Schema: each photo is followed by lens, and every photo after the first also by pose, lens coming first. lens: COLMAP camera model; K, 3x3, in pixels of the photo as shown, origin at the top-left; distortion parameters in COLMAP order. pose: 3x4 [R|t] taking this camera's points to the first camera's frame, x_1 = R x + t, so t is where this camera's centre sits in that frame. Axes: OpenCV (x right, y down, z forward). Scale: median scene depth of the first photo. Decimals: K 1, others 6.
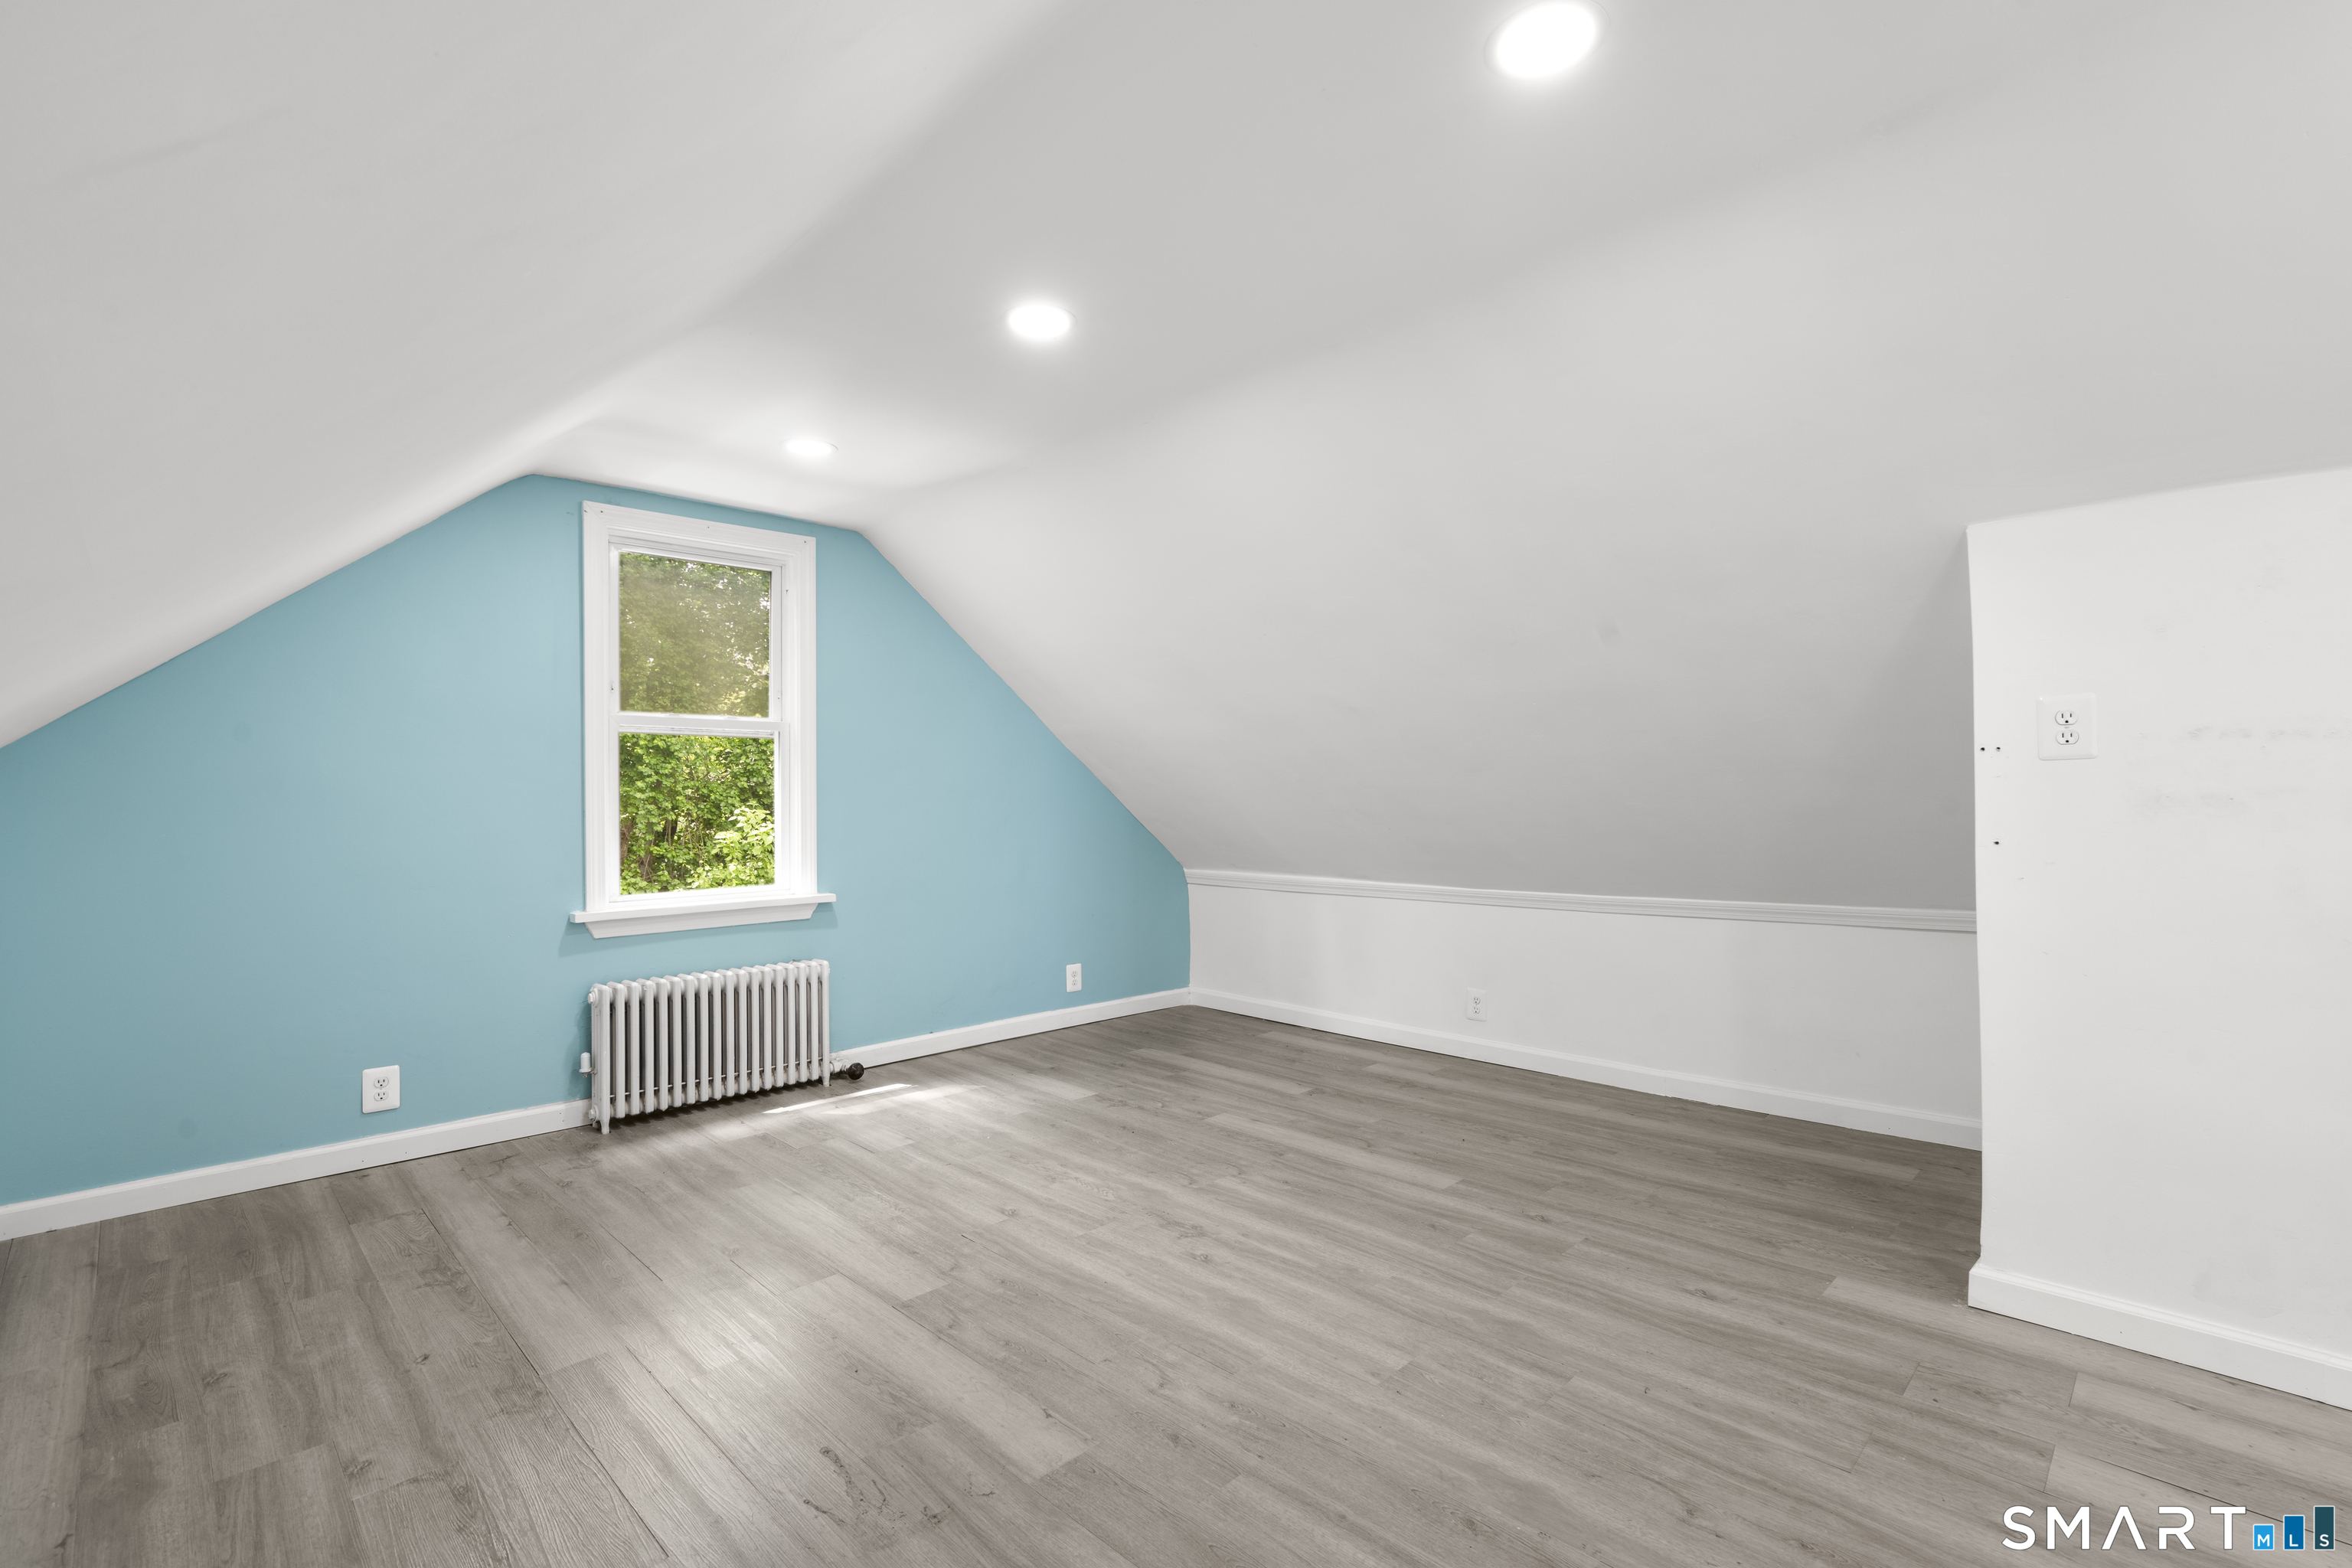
lens RADIAL K [[1054.3, 0, 1175.0], [0, 1054.3, 790.2], [0, 0, 1]] dist [-0.009116, 0.005563]
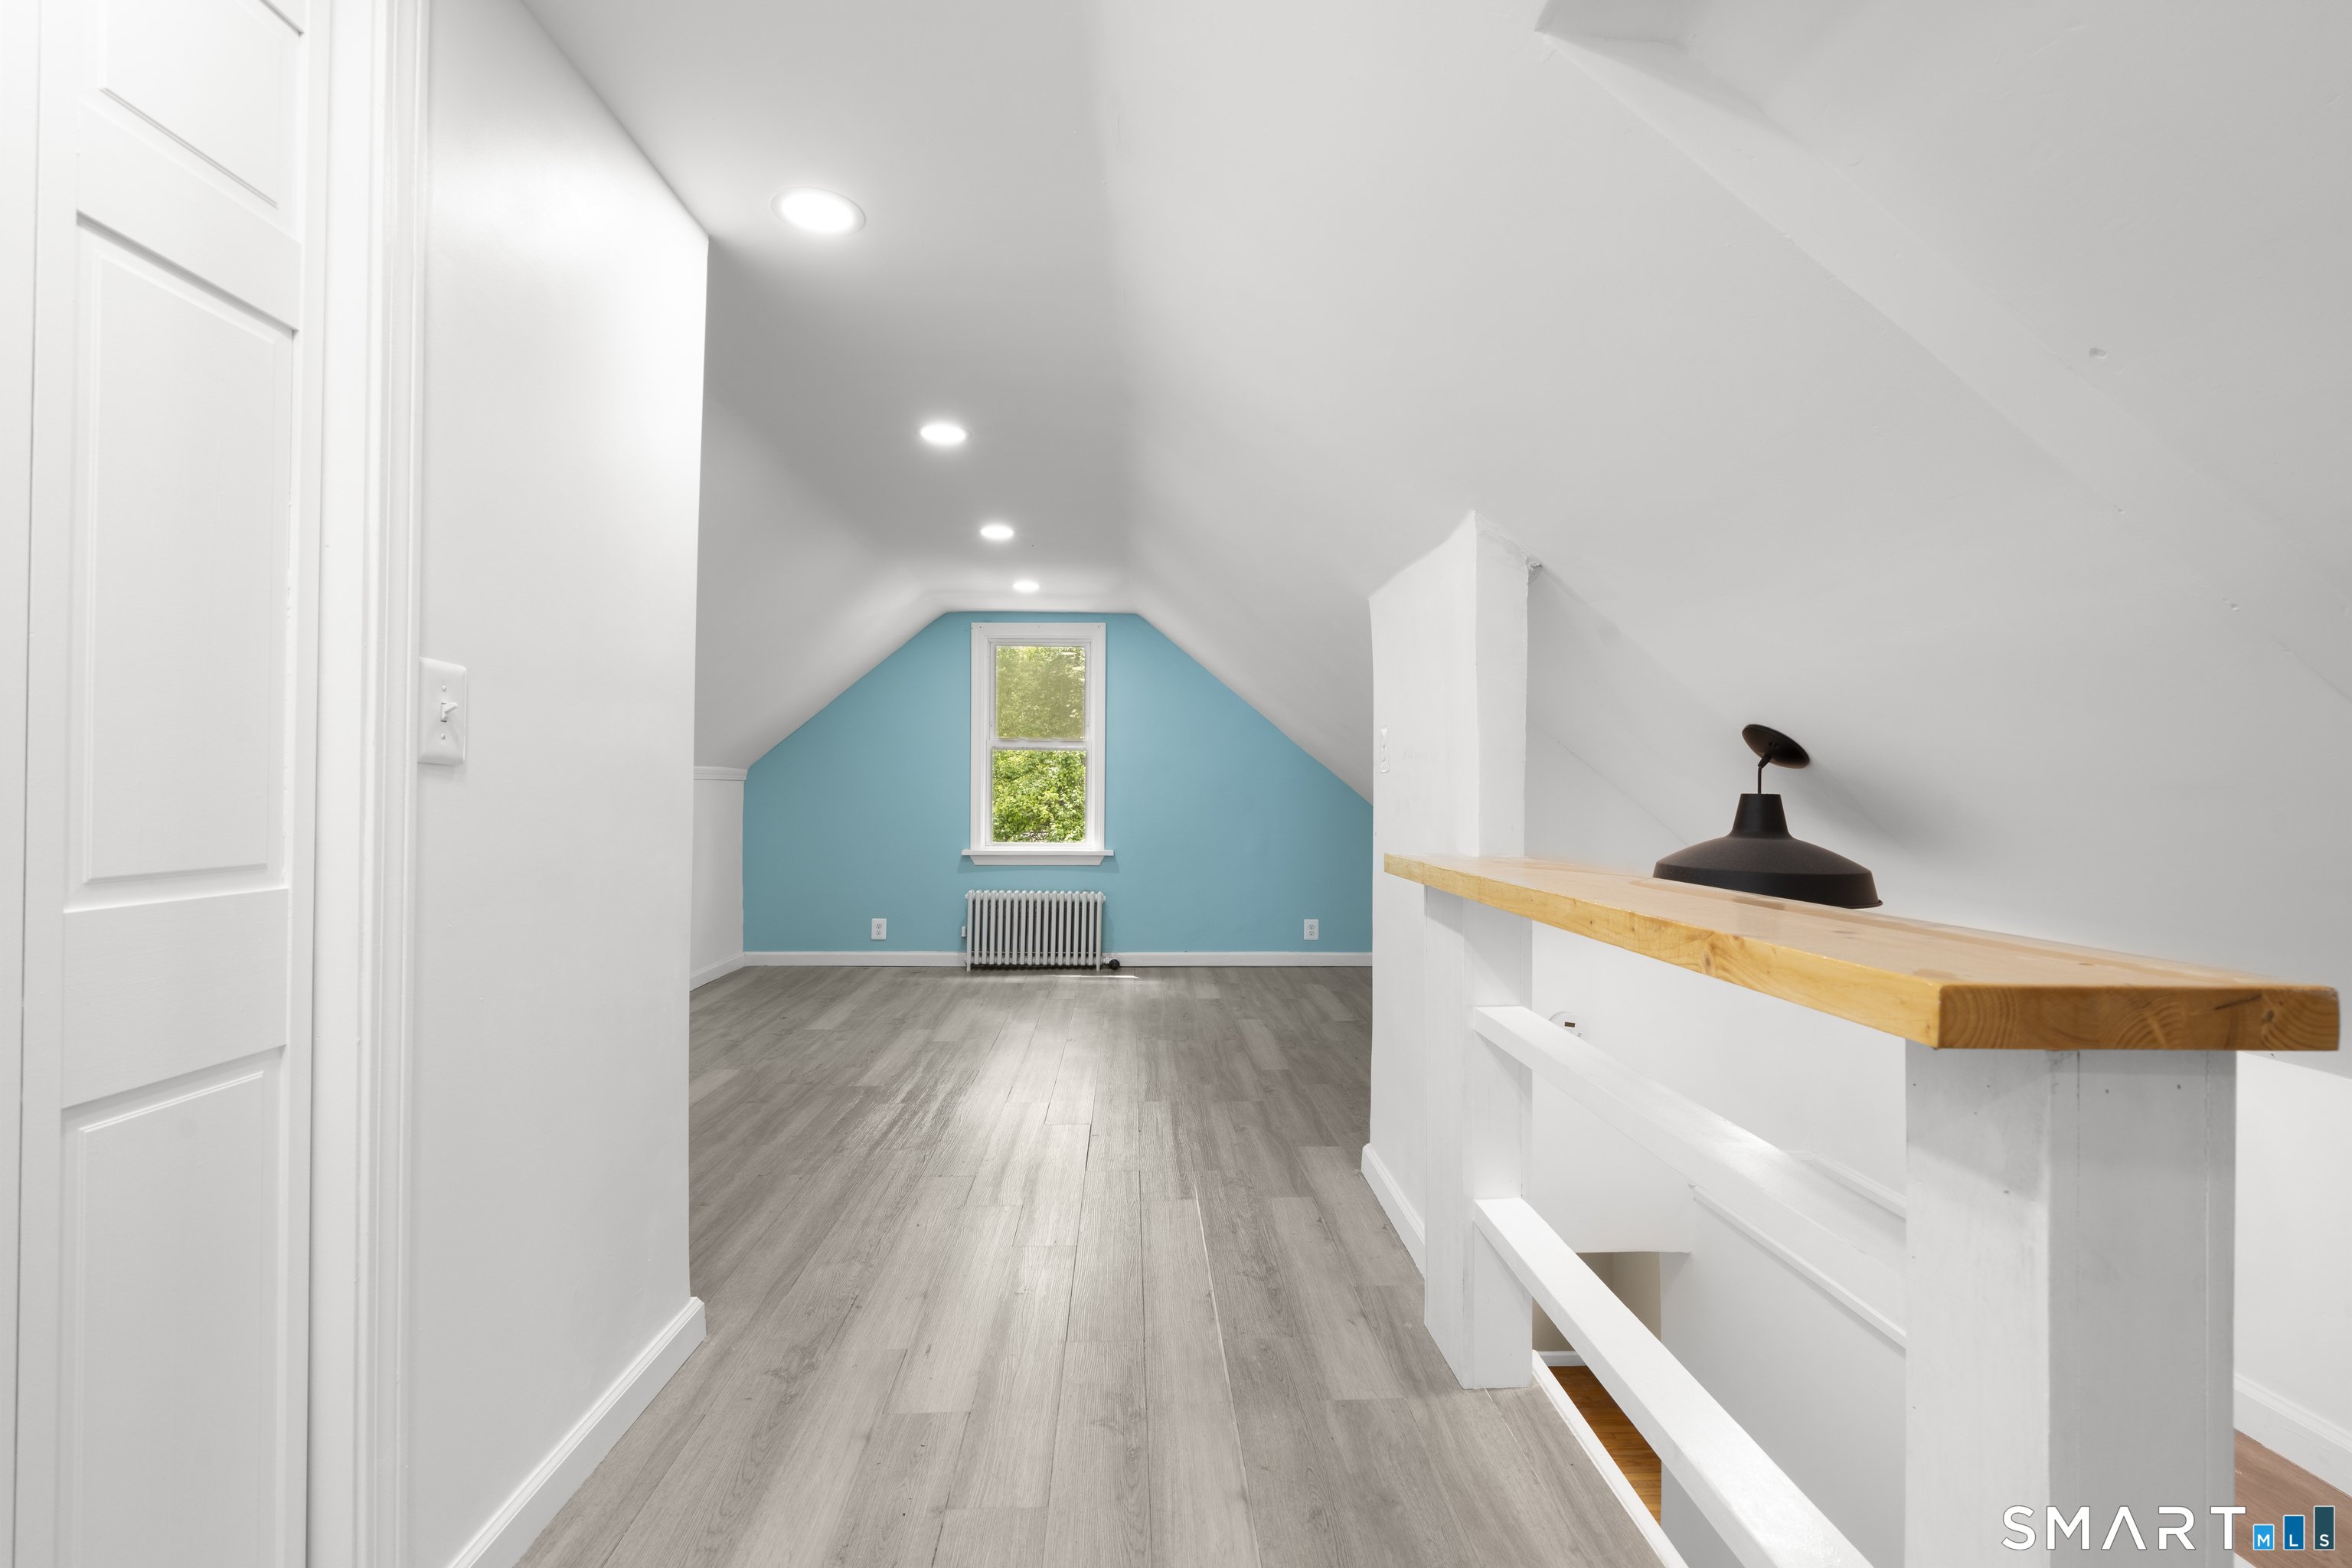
lens RADIAL K [[1058.2, 0, 1159.1], [0, 1058.2, 783.7], [0, 0, 1]] dist [0.012657, 0.000117]
pose [[0.730219, 0.009622, -0.683145, 0.969503], [-0.006936, 0.999954, 0.006670, -0.013522], [0.683177, -0.000132, 0.730252, -0.117745]]
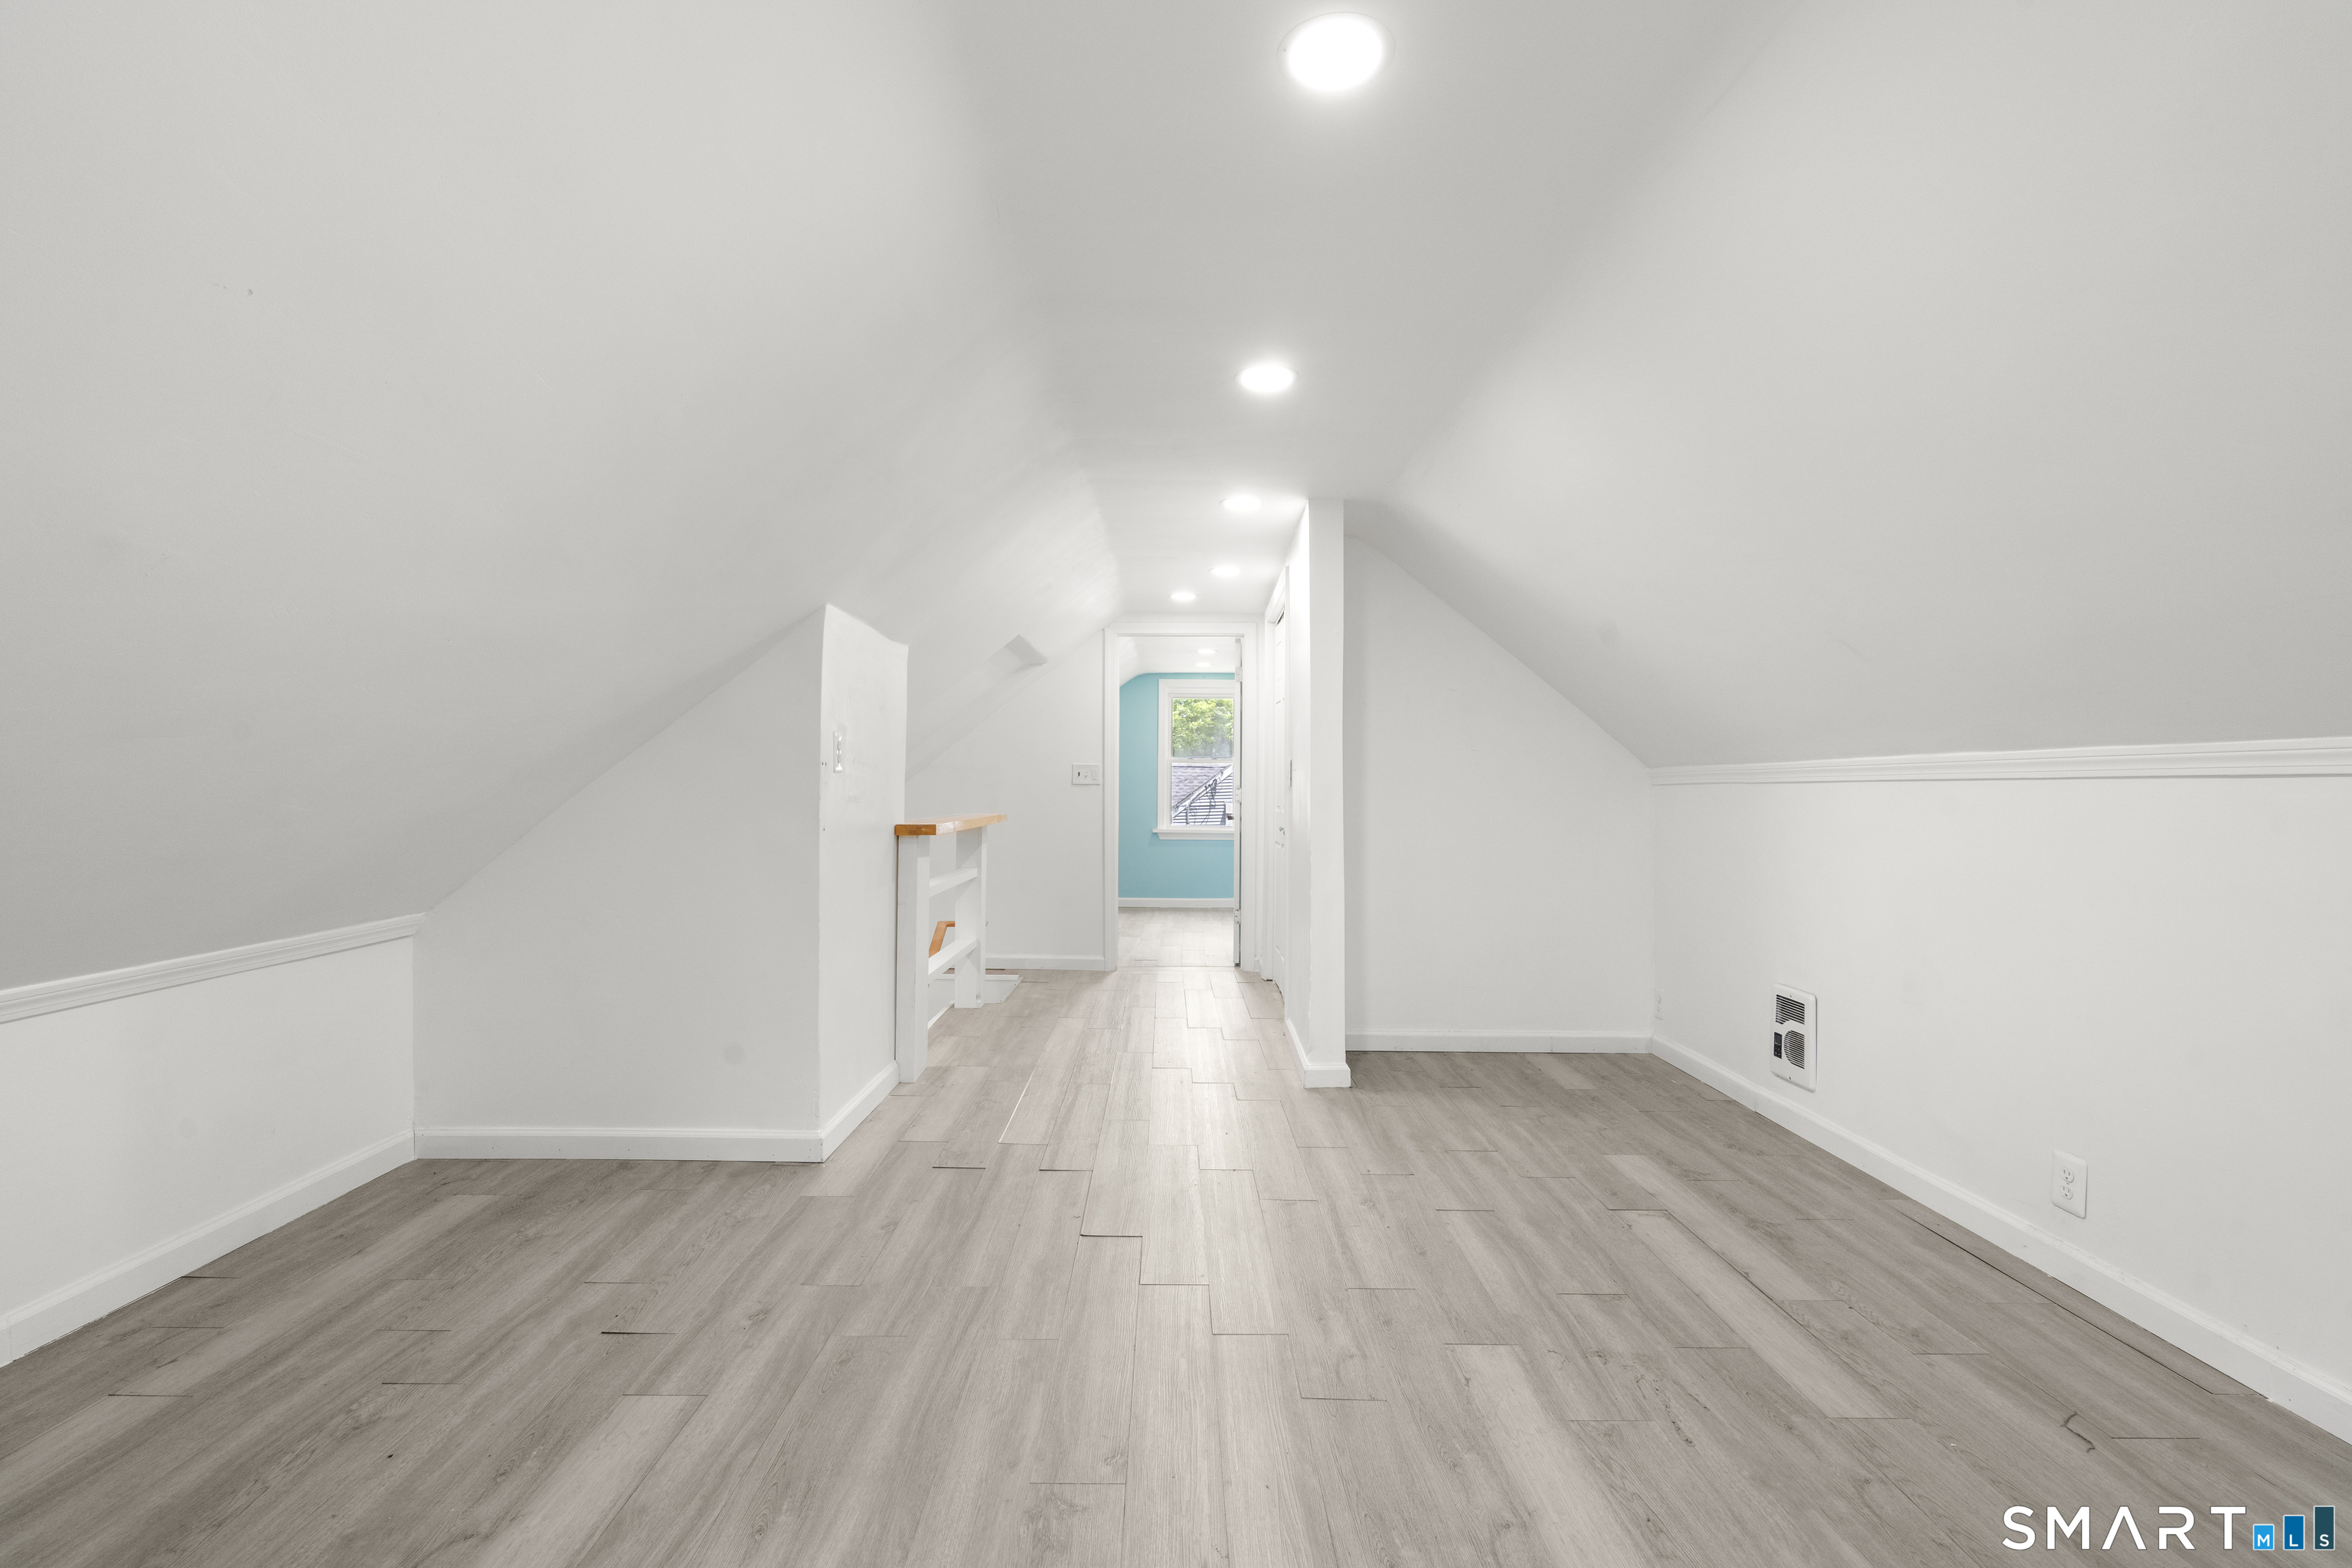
lens RADIAL K [[1054.3, 0, 1175.0], [0, 1054.3, 790.2], [0, 0, 1]] dist [-0.009116, 0.005563]
pose [[-0.714668, 0.006130, 0.699437, -0.360931], [-0.004628, 0.999898, -0.013492, 0.008734], [-0.699448, -0.012879, -0.714567, 1.086800]]
